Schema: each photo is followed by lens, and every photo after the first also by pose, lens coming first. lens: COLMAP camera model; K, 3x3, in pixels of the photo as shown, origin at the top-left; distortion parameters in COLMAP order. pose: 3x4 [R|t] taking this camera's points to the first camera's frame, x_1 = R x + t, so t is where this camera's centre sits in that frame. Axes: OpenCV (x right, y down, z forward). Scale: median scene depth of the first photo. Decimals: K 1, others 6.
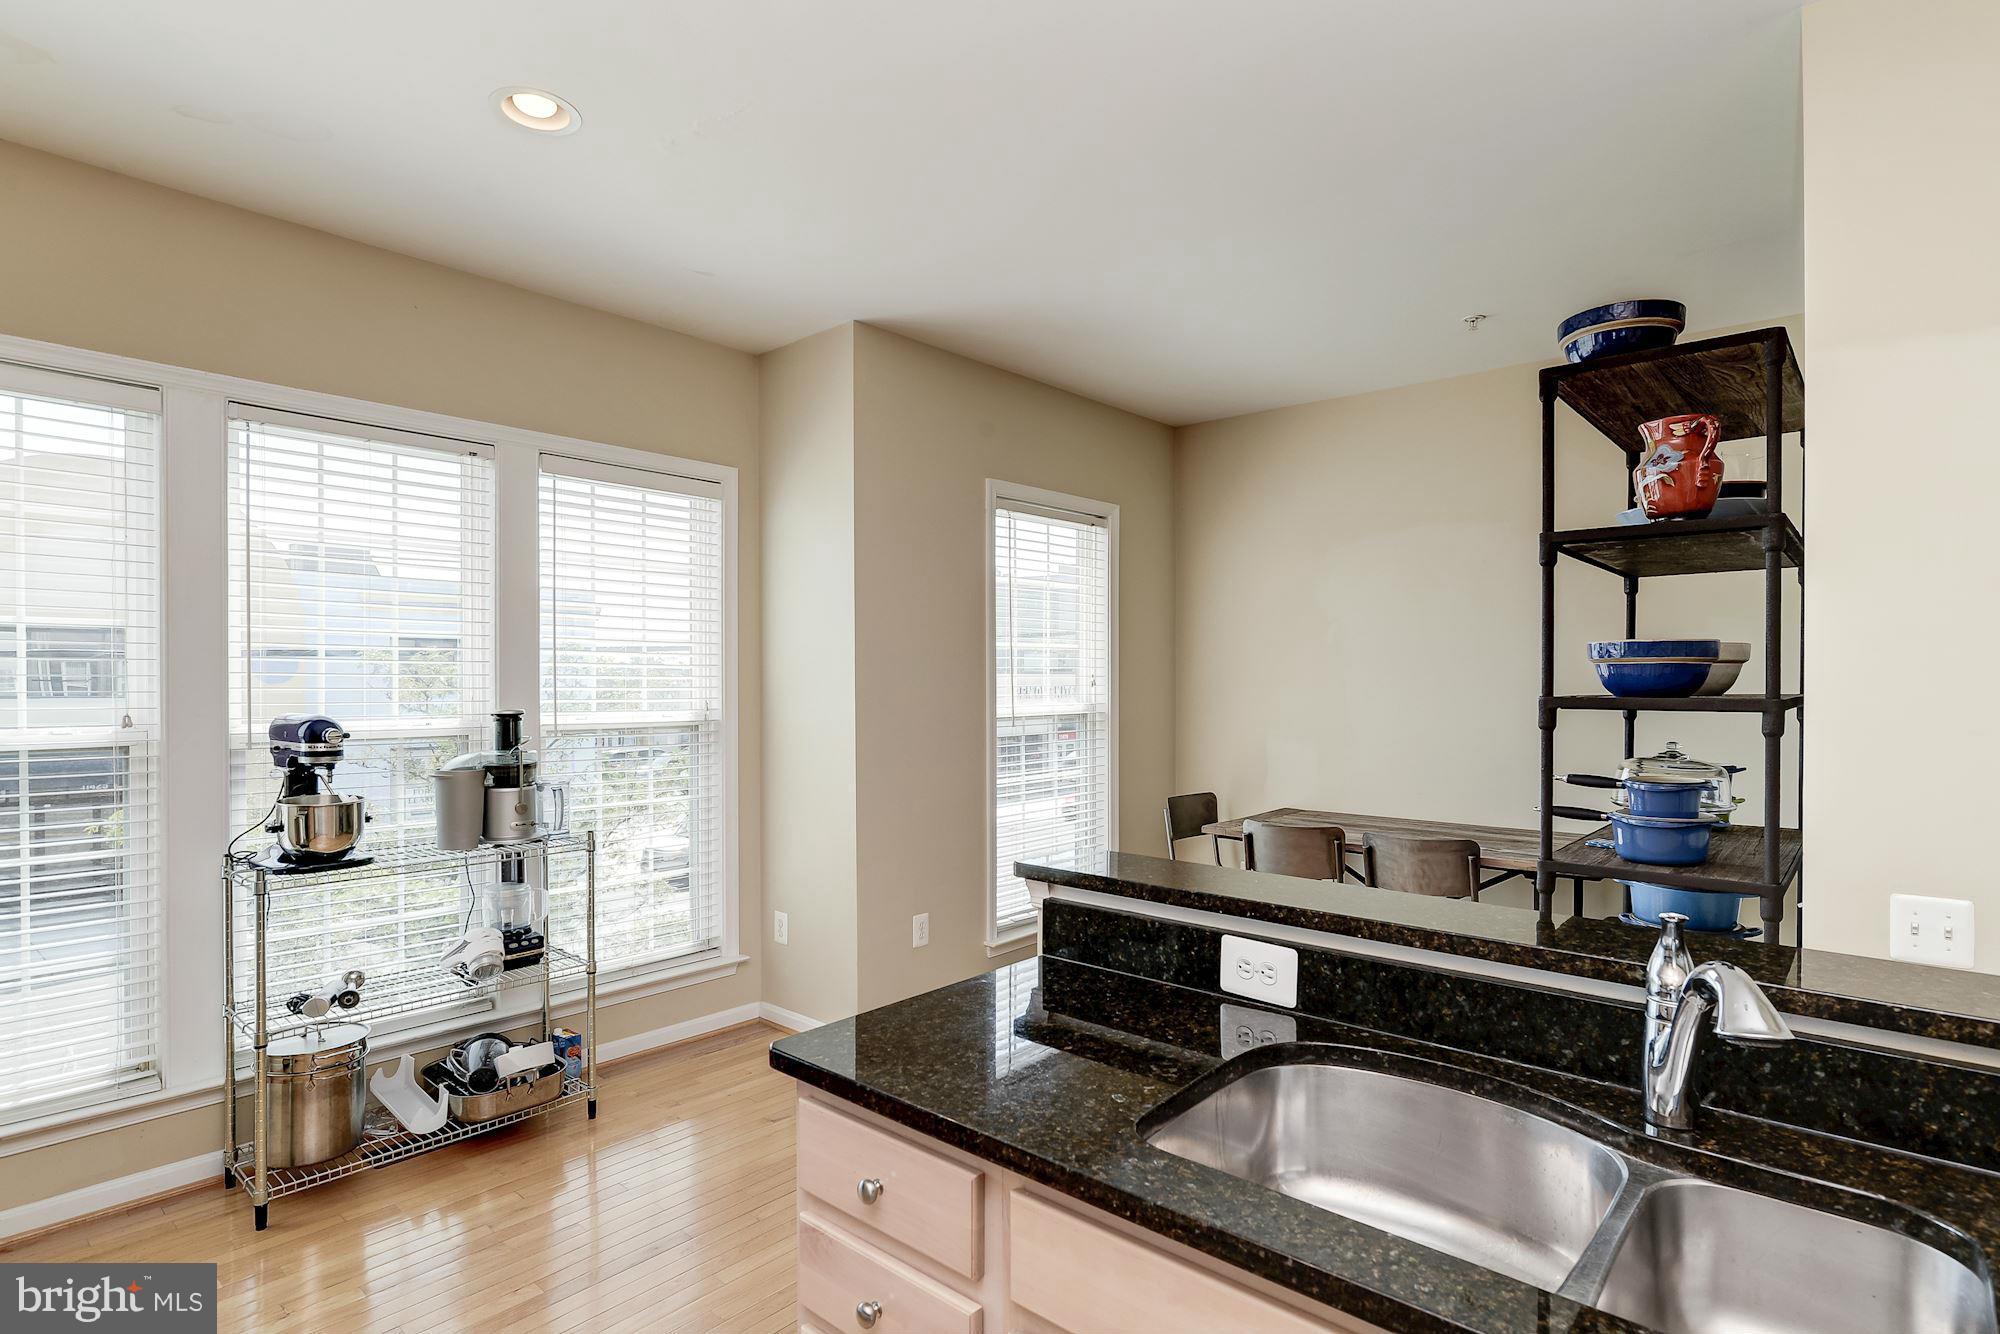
lens RADIAL K [[1009.8, 0, 992.6], [0, 1009.8, 686.6], [0, 0, 1]] dist [-0.003070, 0.001921]
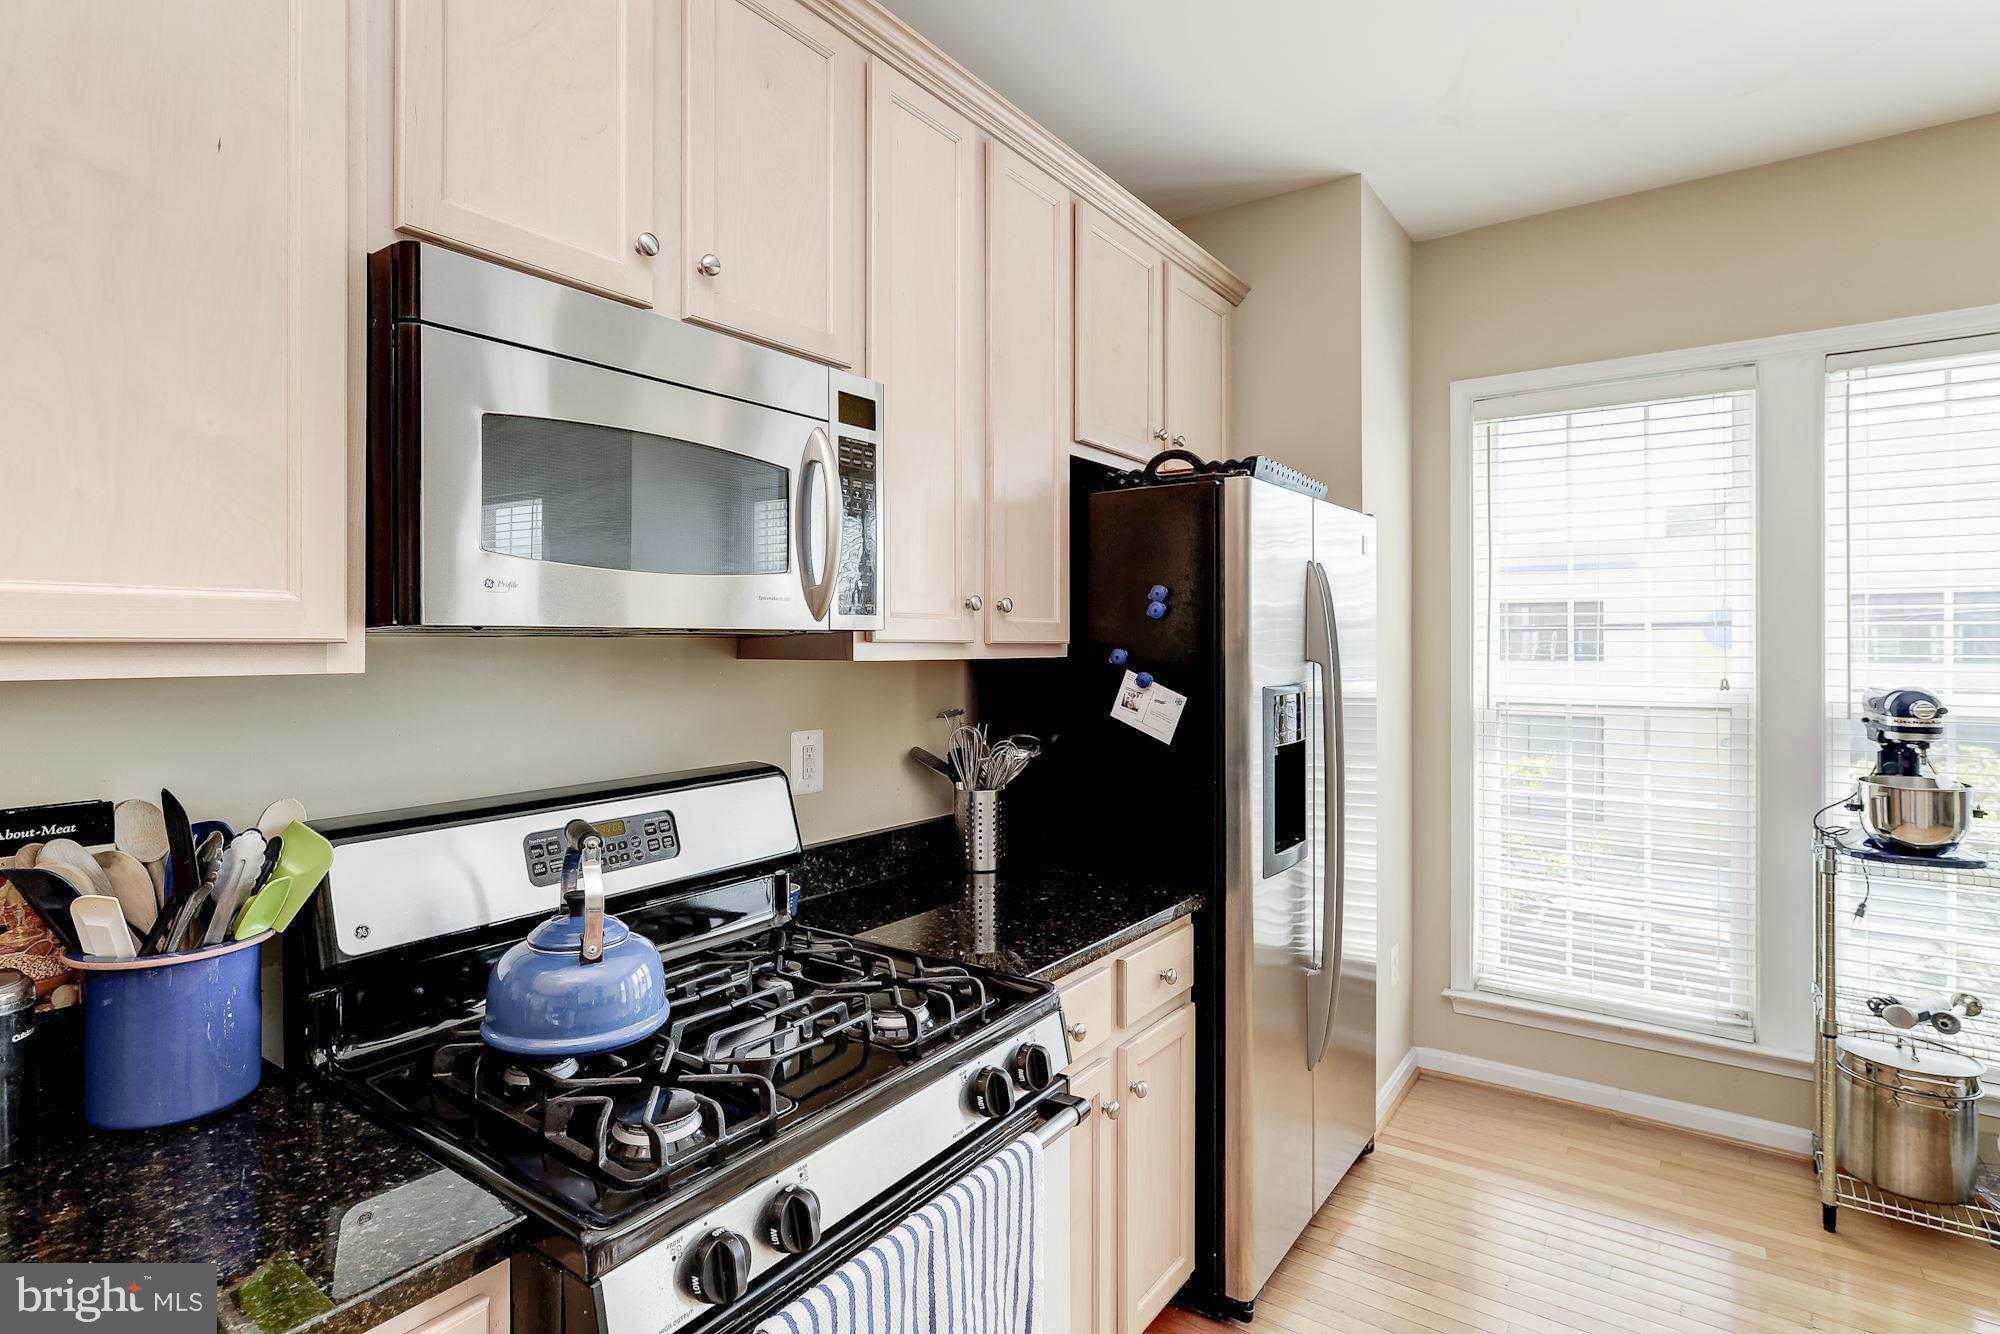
lens RADIAL K [[1009.8, 0, 1001.0], [0, 1009.8, 650.3], [0, 0, 1]] dist [-0.003070, 0.001921]
pose [[0.116743, 0.002123, -0.993160, 0.107727], [-0.000639, 0.999998, 0.002062, -0.003576], [0.993162, 0.000393, 0.116744, 0.115447]]
